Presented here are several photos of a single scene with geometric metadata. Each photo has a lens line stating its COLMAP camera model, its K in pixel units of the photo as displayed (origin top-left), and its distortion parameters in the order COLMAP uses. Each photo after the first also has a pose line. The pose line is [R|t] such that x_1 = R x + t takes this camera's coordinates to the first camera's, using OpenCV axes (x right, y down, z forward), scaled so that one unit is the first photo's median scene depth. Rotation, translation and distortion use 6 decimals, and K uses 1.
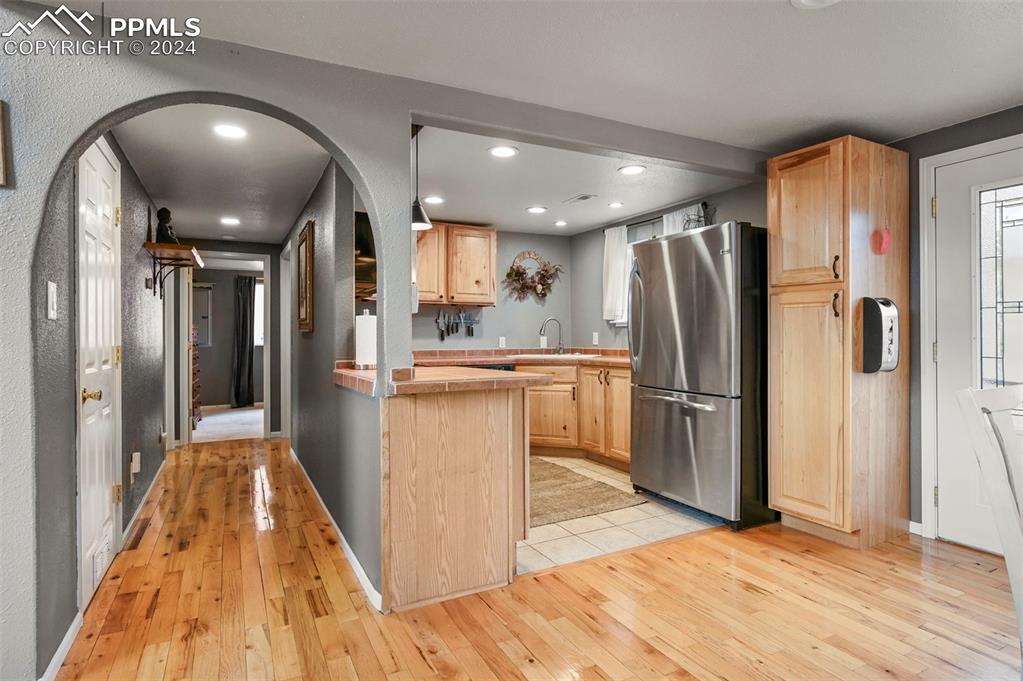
lens RADIAL K [[540.4, 0, 507.7], [0, 540.4, 333.0], [0, 0, 1]] dist [-0.003390, -0.001037]
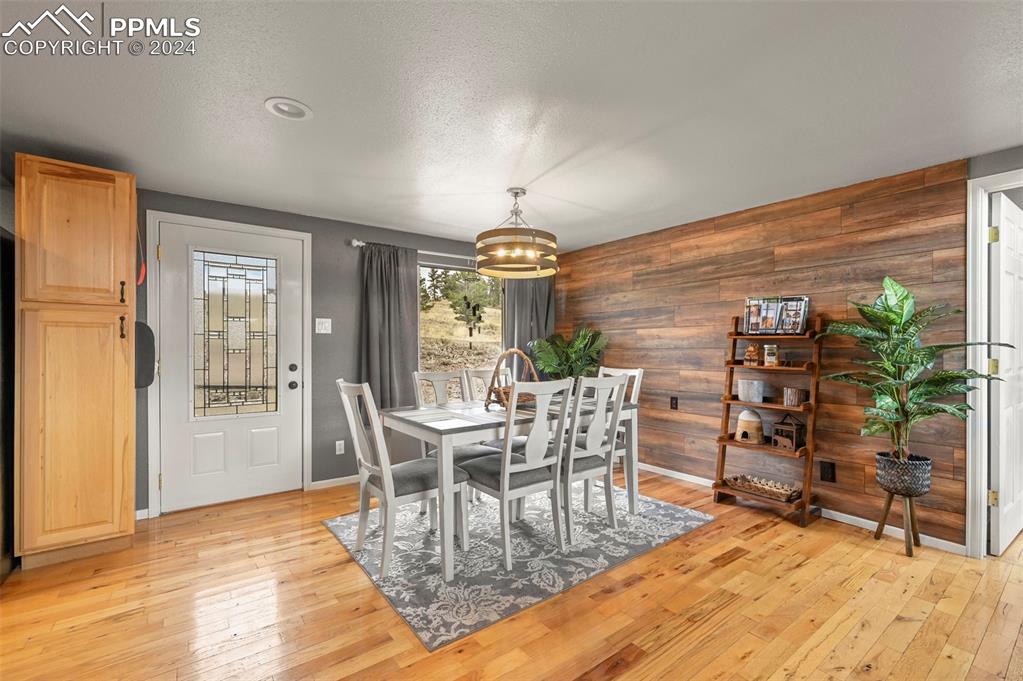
lens RADIAL K [[445.1, 0, 512.7], [0, 445.1, 350.3], [0, 0, 1]] dist [-0.001154, 0.000755]
pose [[-0.166860, -0.002903, 0.985976, -0.245129], [-0.000211, 0.999996, 0.002909, -0.005420], [-0.985981, 0.000277, -0.166860, 0.236338]]
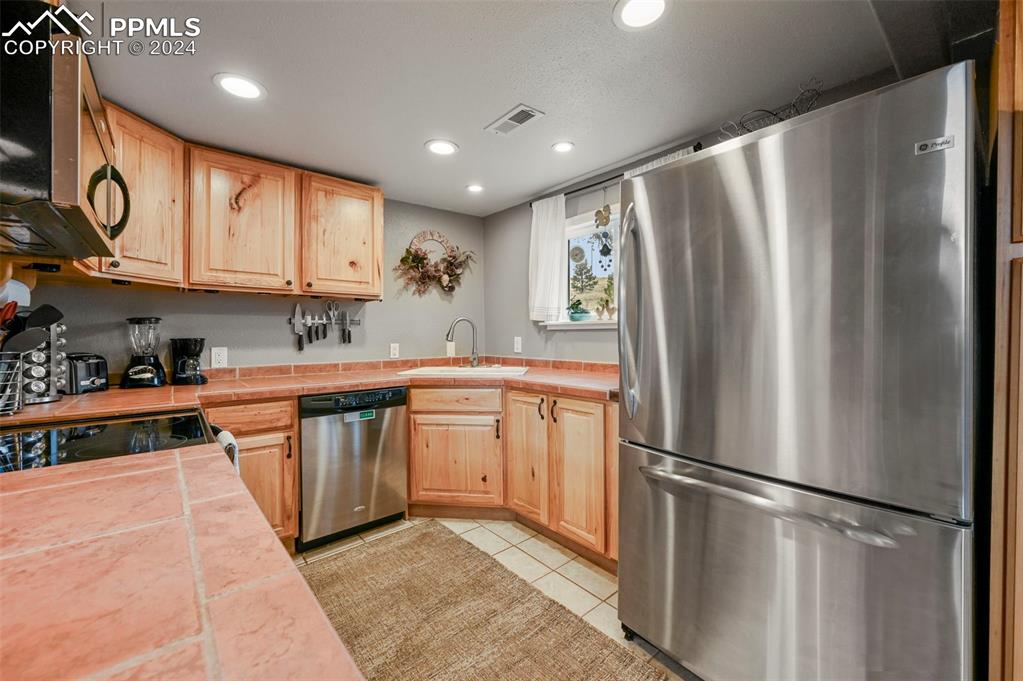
lens RADIAL K [[402.0, 0, 513.7], [0, 402.0, 333.5], [0, 0, 1]] dist [-0.001540, 0.000010]
pose [[0.973419, -0.001592, 0.229028, 0.028661], [0.000499, 0.999988, 0.004830, -0.011339], [-0.229033, -0.004587, 0.973408, 0.546034]]
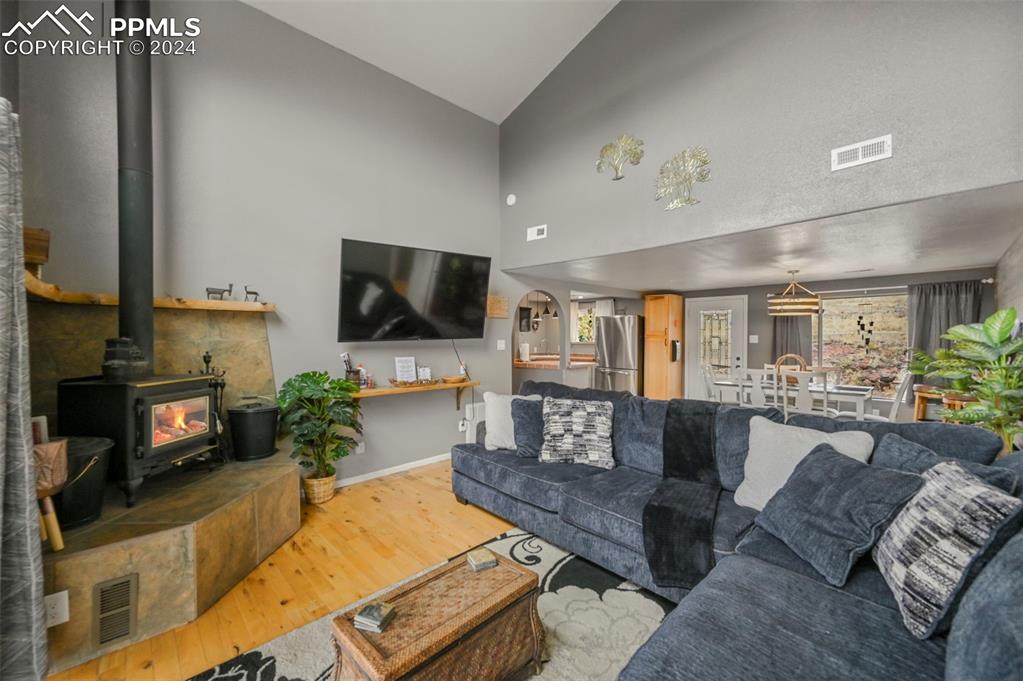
lens RADIAL K [[402.0, 0, 511.1], [0, 402.0, 341.3], [0, 0, 1]] dist [-0.001540, 0.000010]
pose [[0.957097, 0.002067, 0.289761, -0.677115], [-0.006428, 0.999880, 0.014101, -0.055435], [-0.289697, -0.015359, 0.956995, -0.736166]]
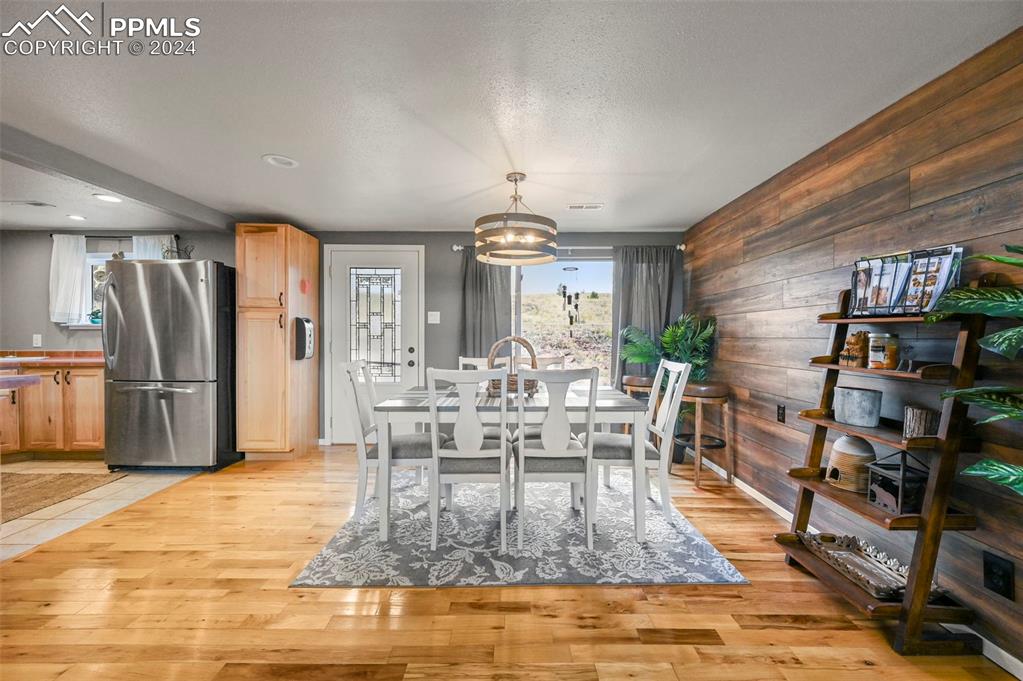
lens RADIAL K [[402.0, 0, 513.8], [0, 402.0, 340.9], [0, 0, 1]] dist [-0.001540, 0.000010]
pose [[0.457241, -0.007166, 0.889314, -0.118337], [-0.008026, 0.999894, 0.012183, -0.006739], [-0.889307, -0.012709, 0.457135, -0.152147]]
